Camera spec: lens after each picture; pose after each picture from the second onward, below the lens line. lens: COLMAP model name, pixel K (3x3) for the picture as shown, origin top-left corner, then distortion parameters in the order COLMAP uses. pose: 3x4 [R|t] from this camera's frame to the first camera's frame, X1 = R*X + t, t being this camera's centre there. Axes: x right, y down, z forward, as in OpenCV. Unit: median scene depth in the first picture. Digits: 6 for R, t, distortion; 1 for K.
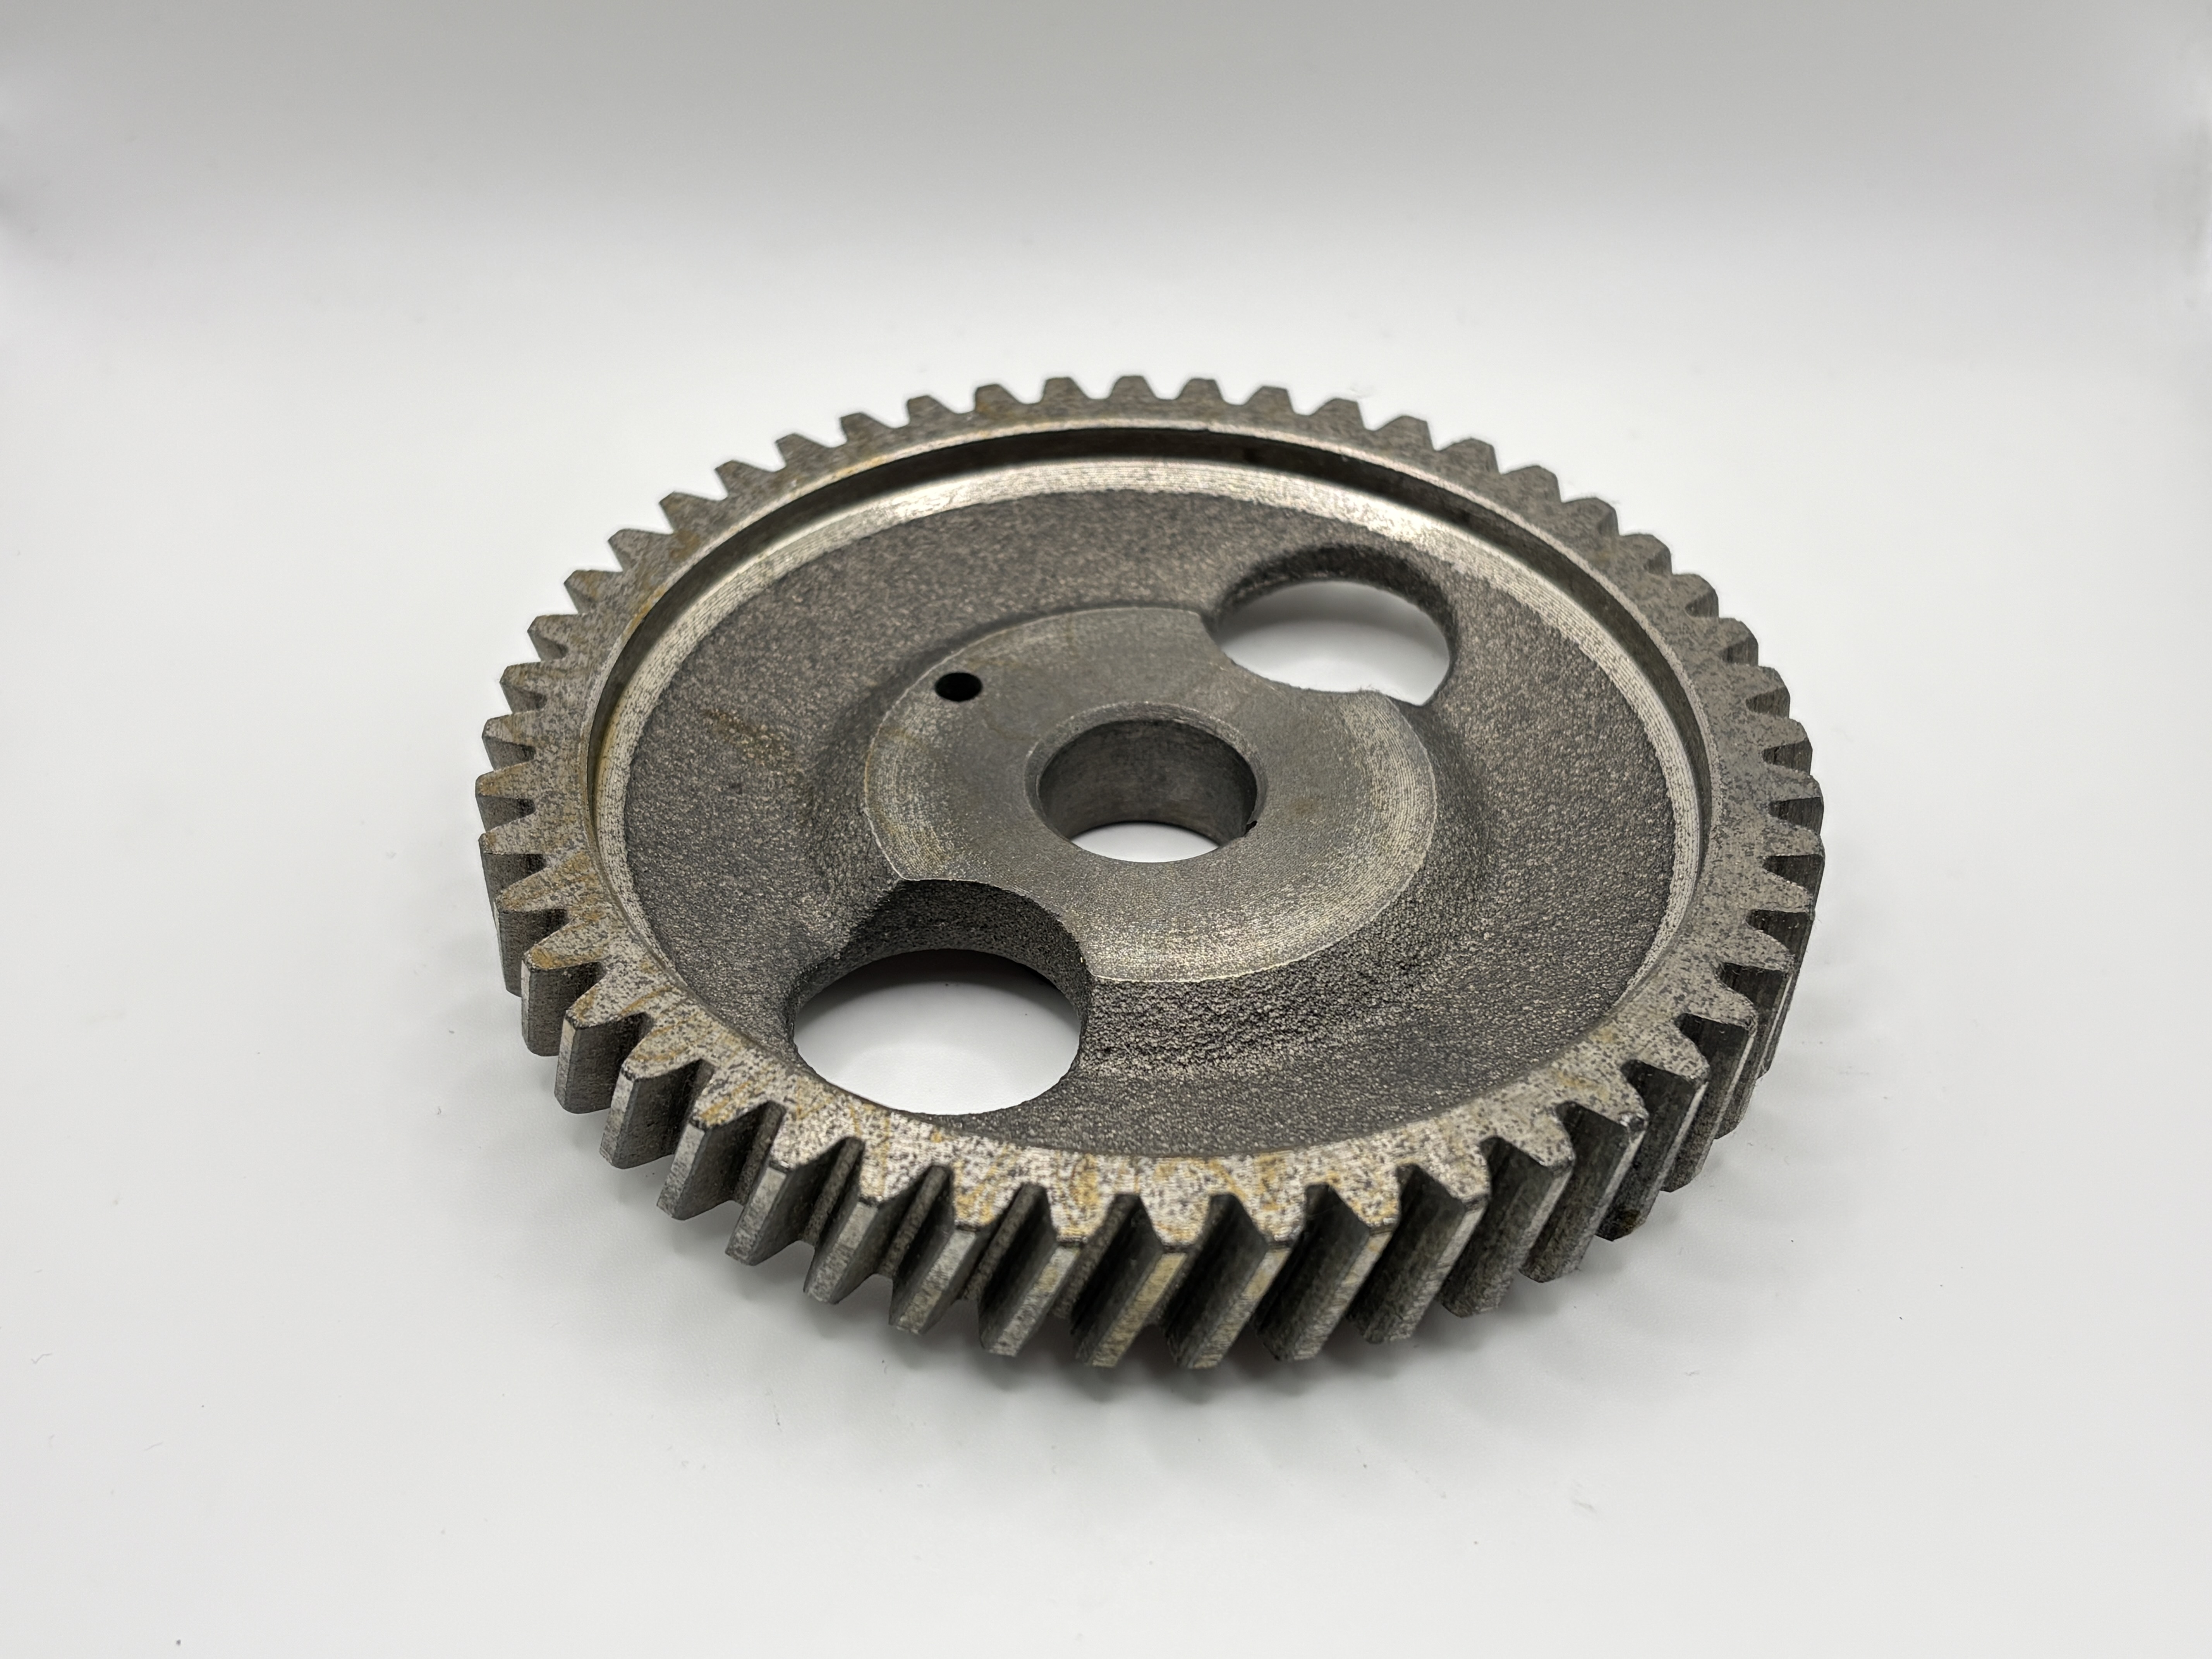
lens RADIAL K [[2660.2, 0, 1112.4], [0, 2660.2, 828.5], [0, 0, 1]] dist [0.164972, 0.000000]
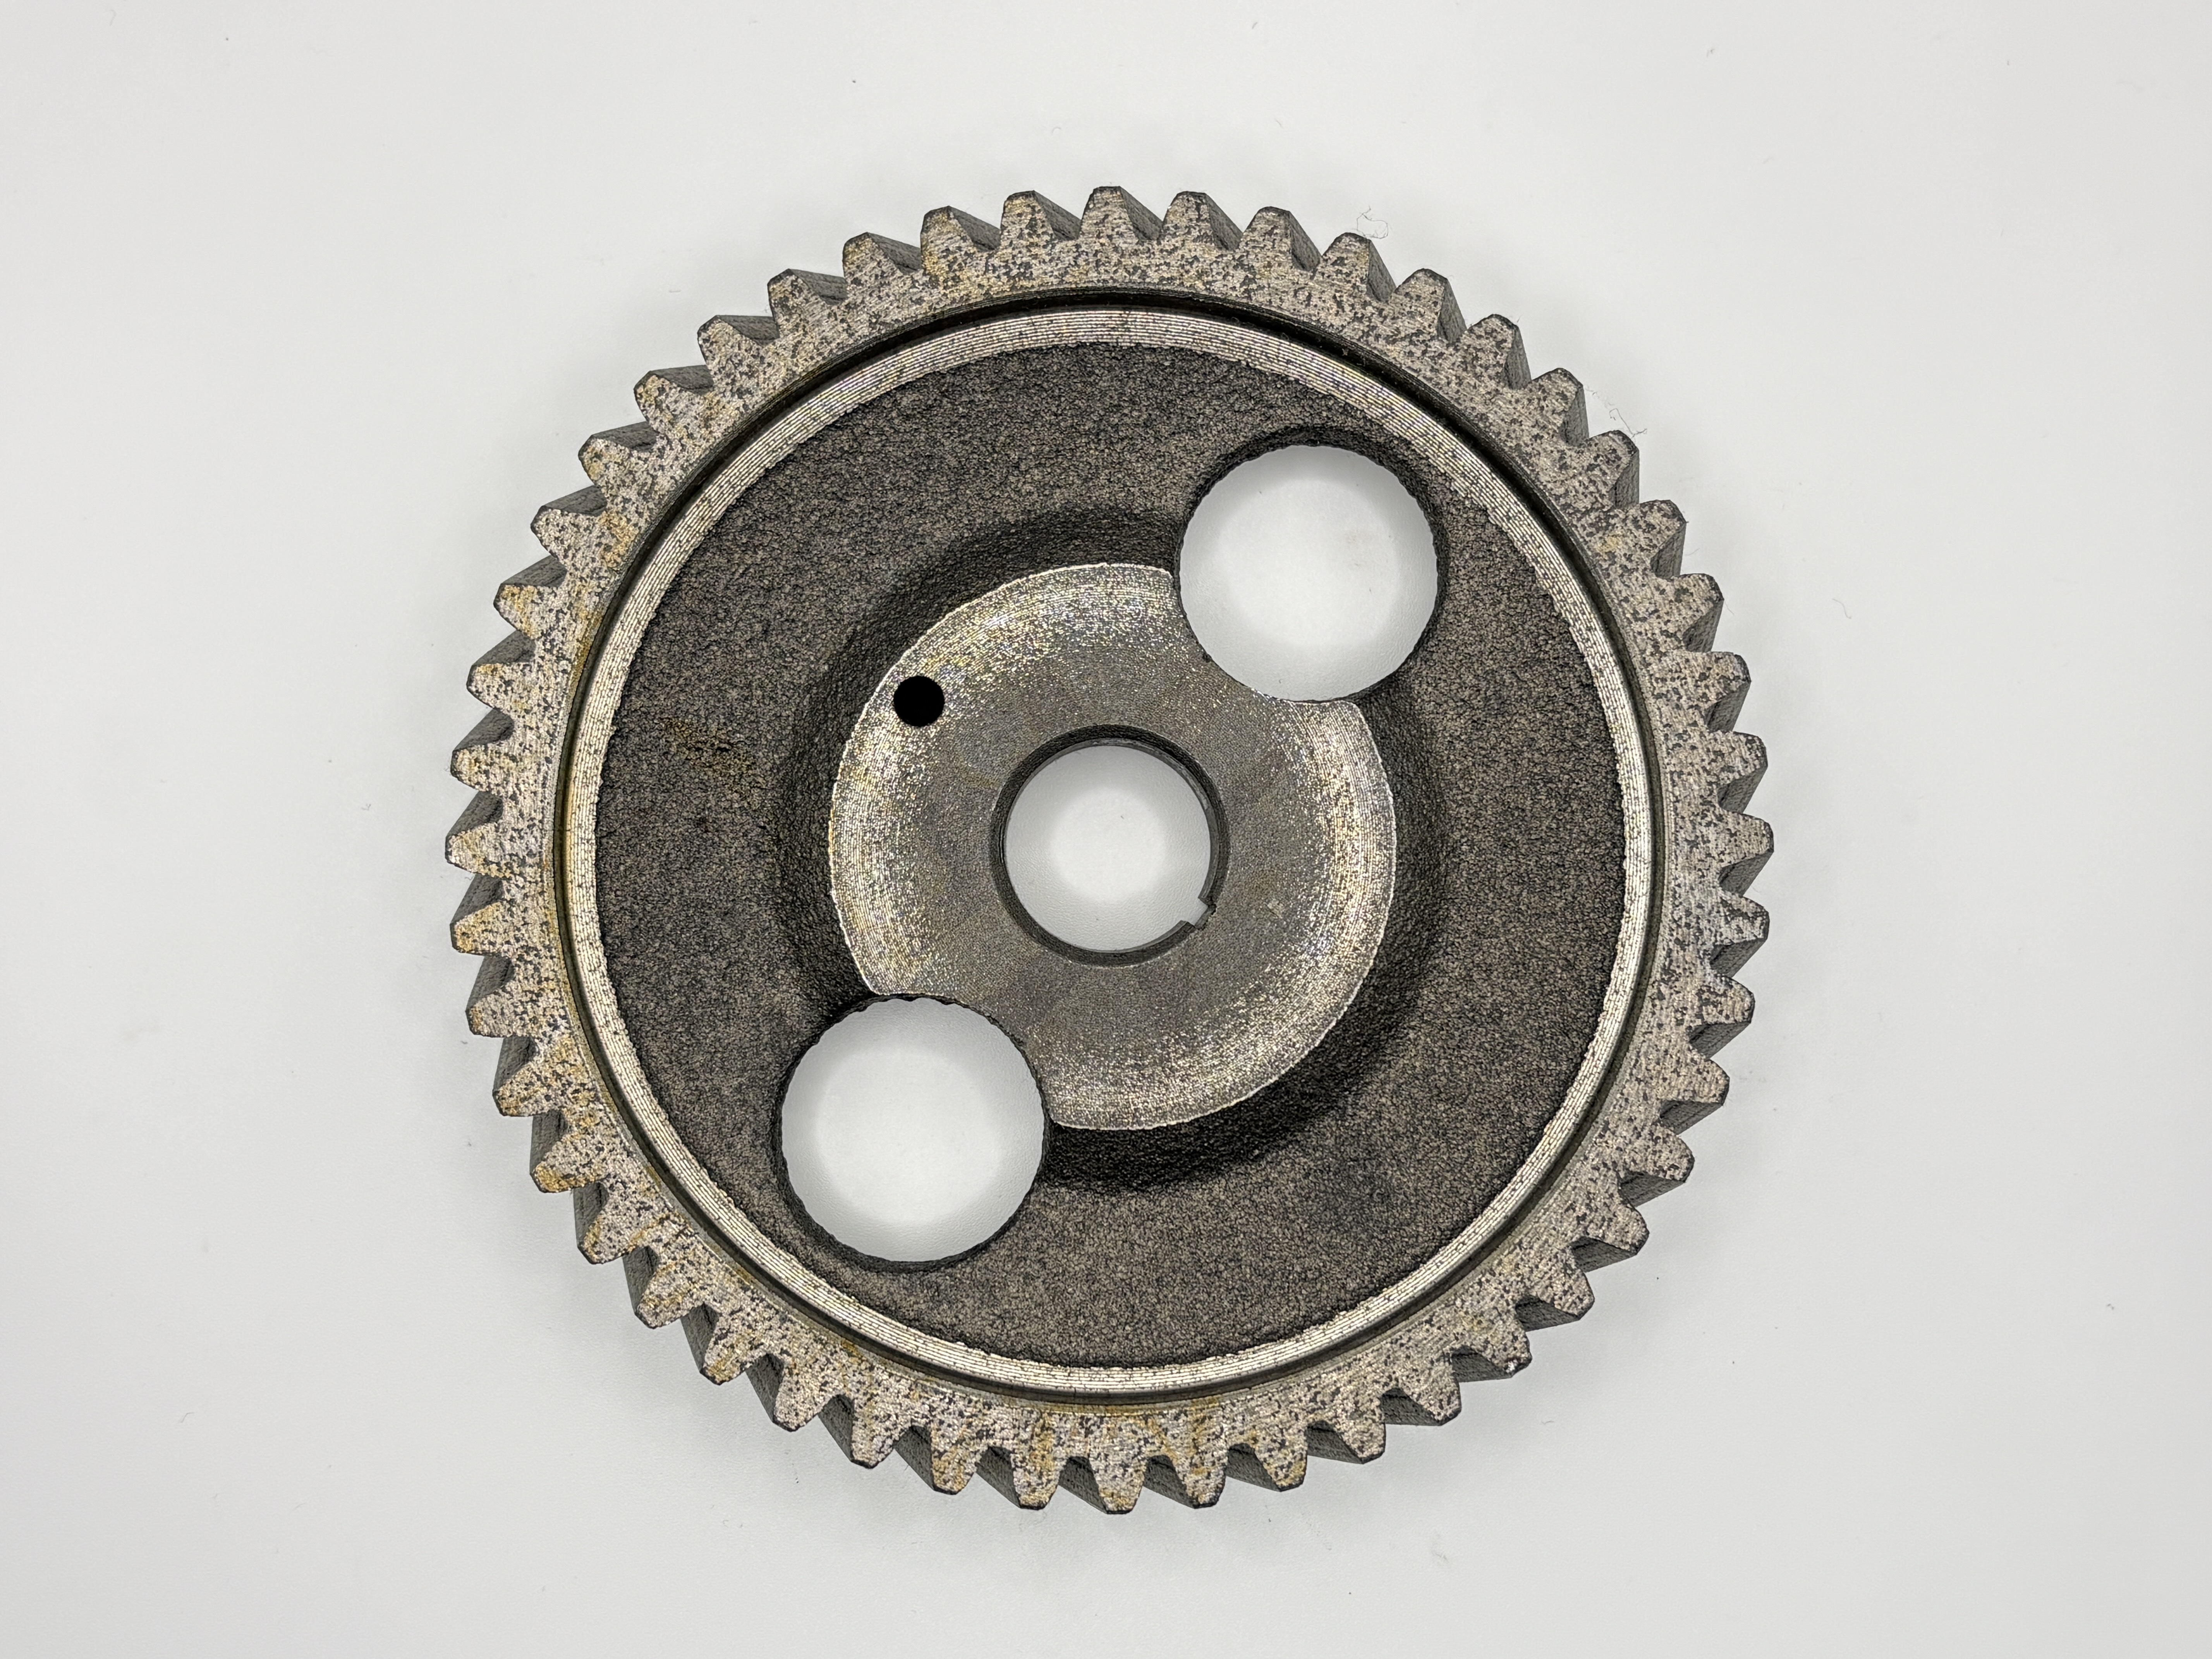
lens RADIAL K [[2660.2, 0, 1108.8], [0, 2660.2, 832.1], [0, 0, 1]] dist [0.164972, 0.000000]
pose [[0.999892, 0.014318, -0.003232, 0.017762], [-0.007642, 0.695805, 0.718190, -0.838442], [0.012532, -0.718088, 0.695839, 0.341052]]
